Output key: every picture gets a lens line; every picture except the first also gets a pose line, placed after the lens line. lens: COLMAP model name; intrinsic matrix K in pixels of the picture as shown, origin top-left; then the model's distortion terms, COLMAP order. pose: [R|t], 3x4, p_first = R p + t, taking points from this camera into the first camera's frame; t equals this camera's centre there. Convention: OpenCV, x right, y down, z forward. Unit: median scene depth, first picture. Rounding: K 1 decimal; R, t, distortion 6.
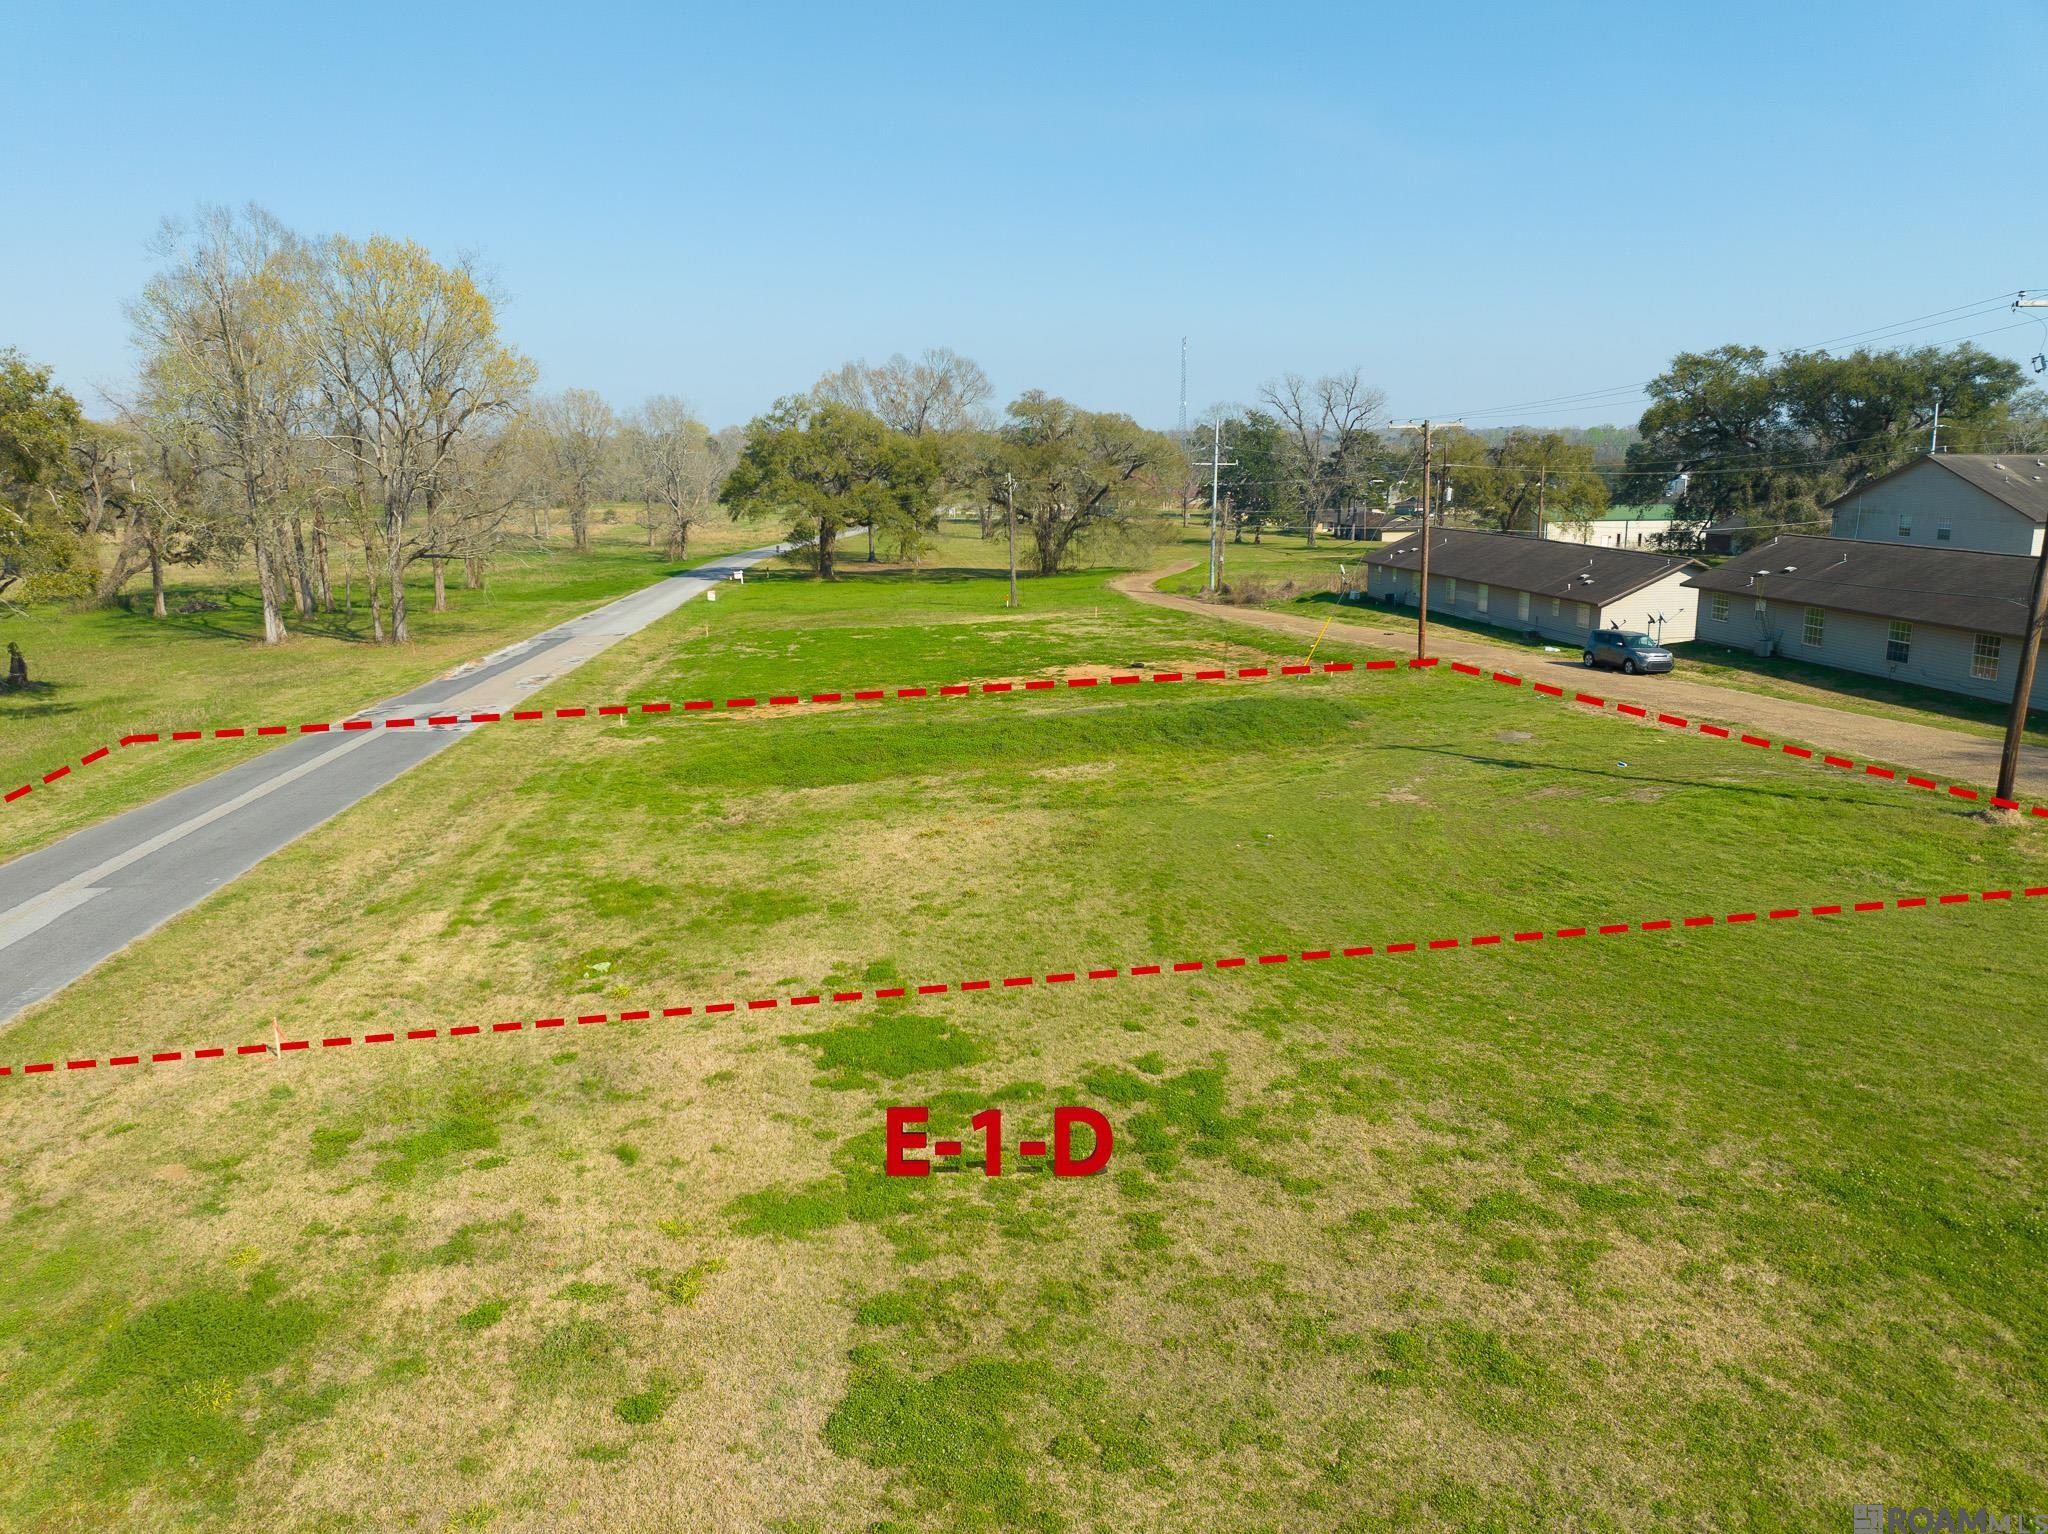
lens RADIAL K [[1464.8, 0, 1024.0], [0, 1464.8, 767.0], [0, 0, 1]] dist [-0.035094, -0.002152]
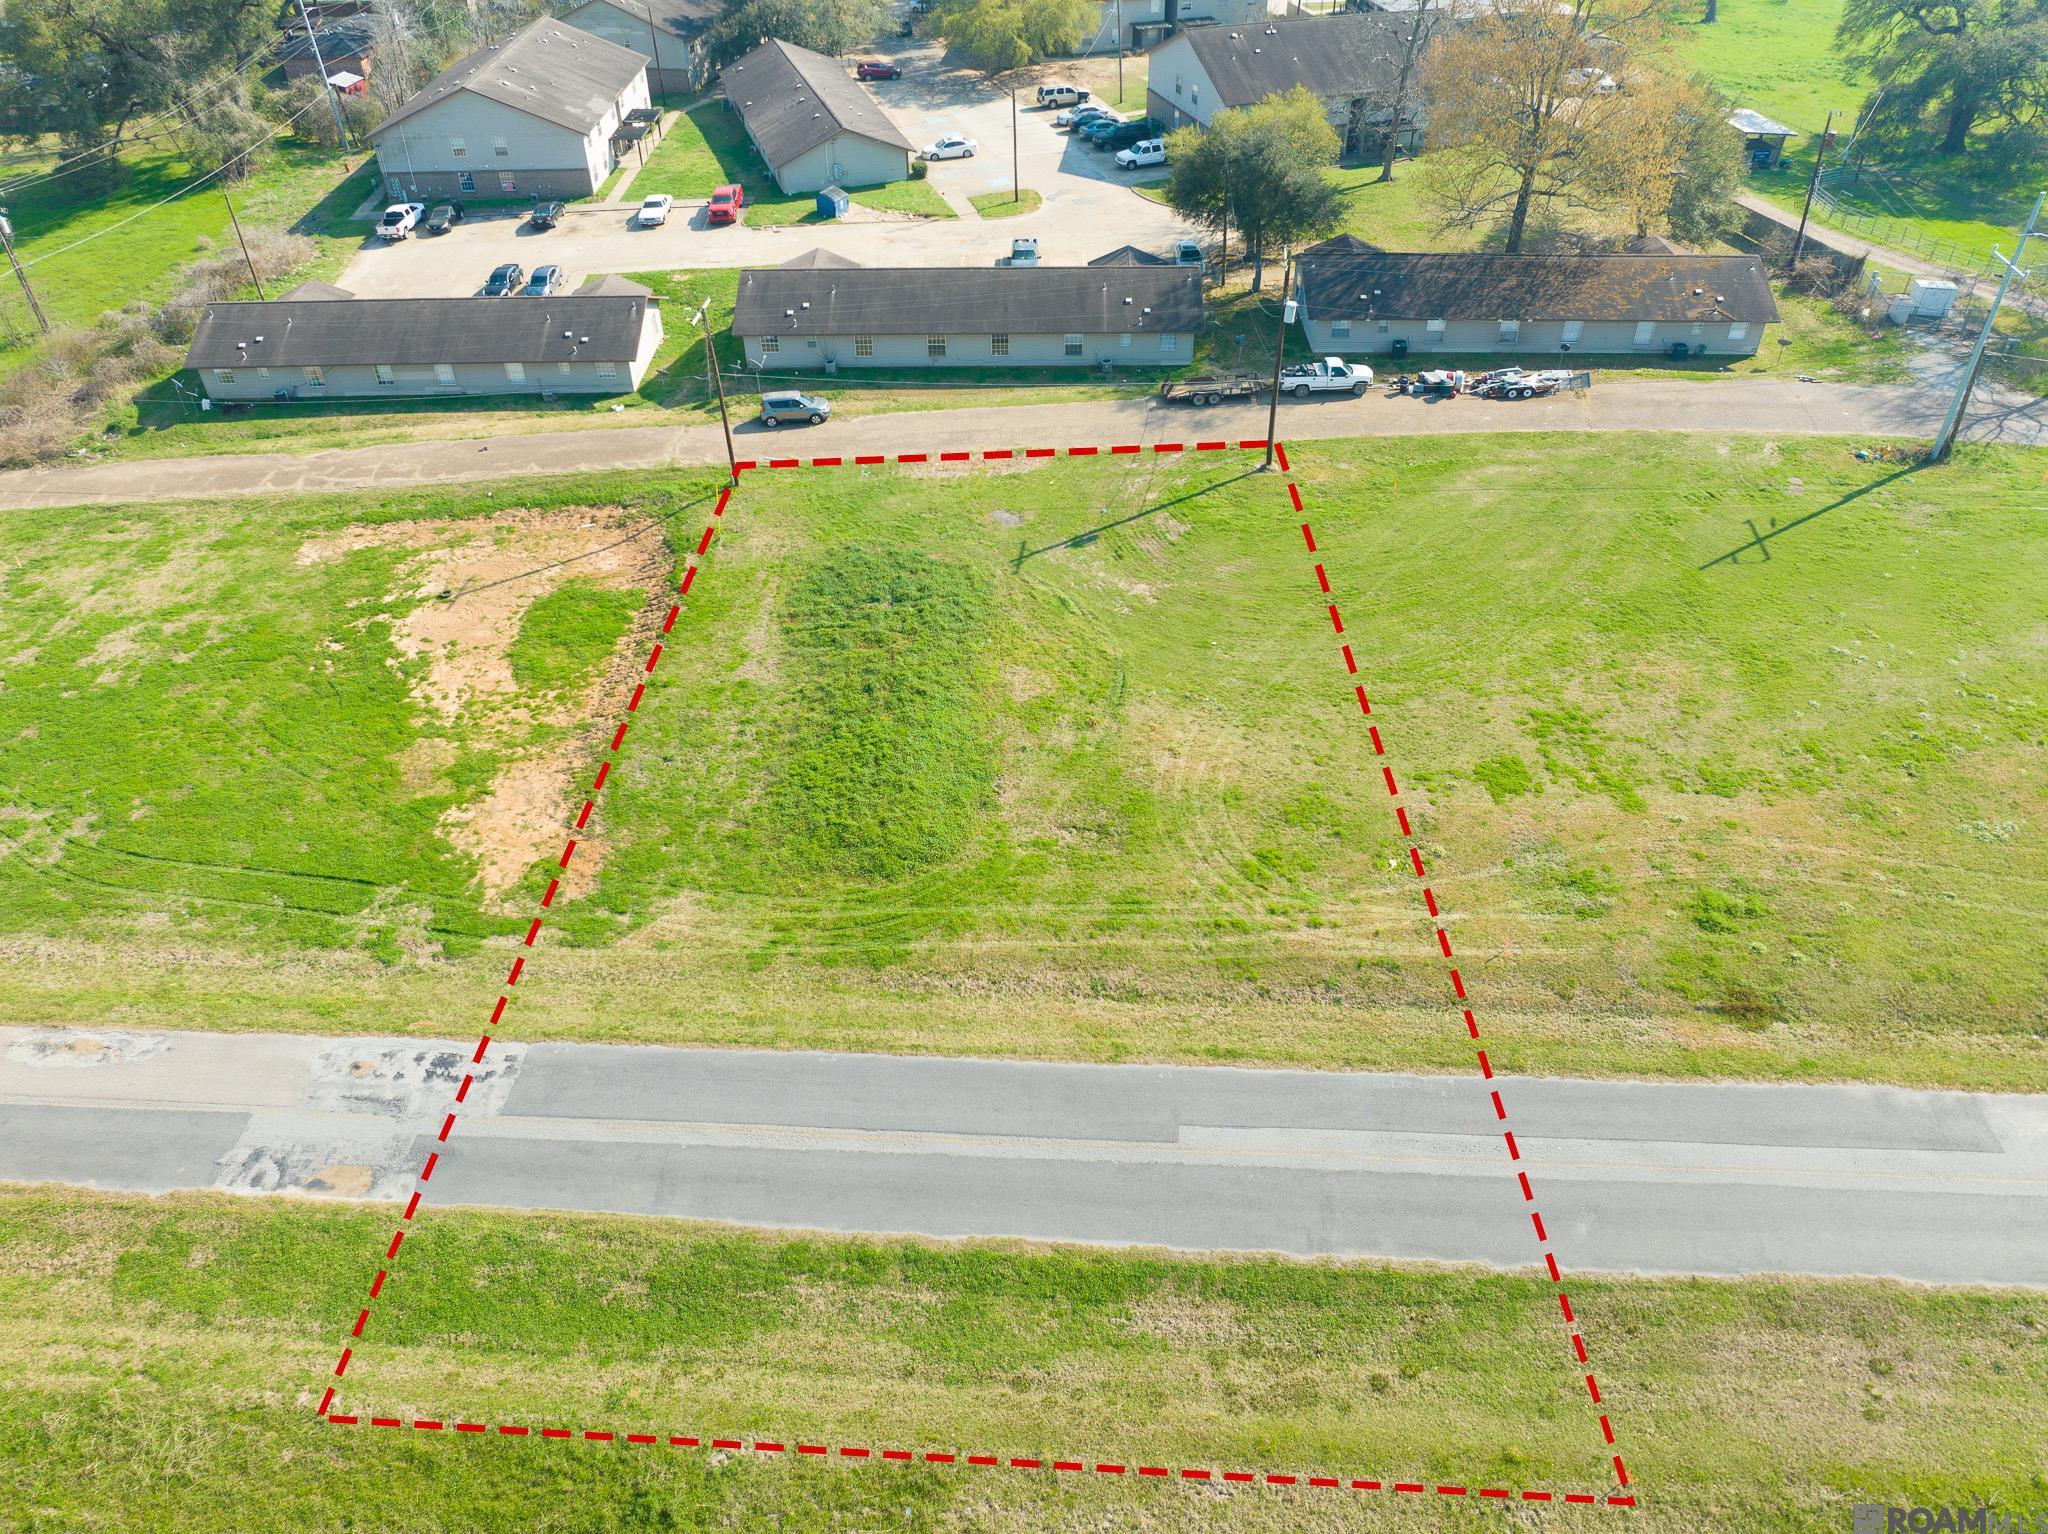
lens RADIAL K [[1434.4, 0, 1024.0], [0, 1434.4, 767.0], [0, 0, 1]] dist [-0.029429, -0.002862]
pose [[0.195399, -0.626401, 0.754613, -0.312321], [0.220200, 0.777821, 0.588648, -0.219670], [-0.955684, 0.051144, 0.289919, 0.147420]]
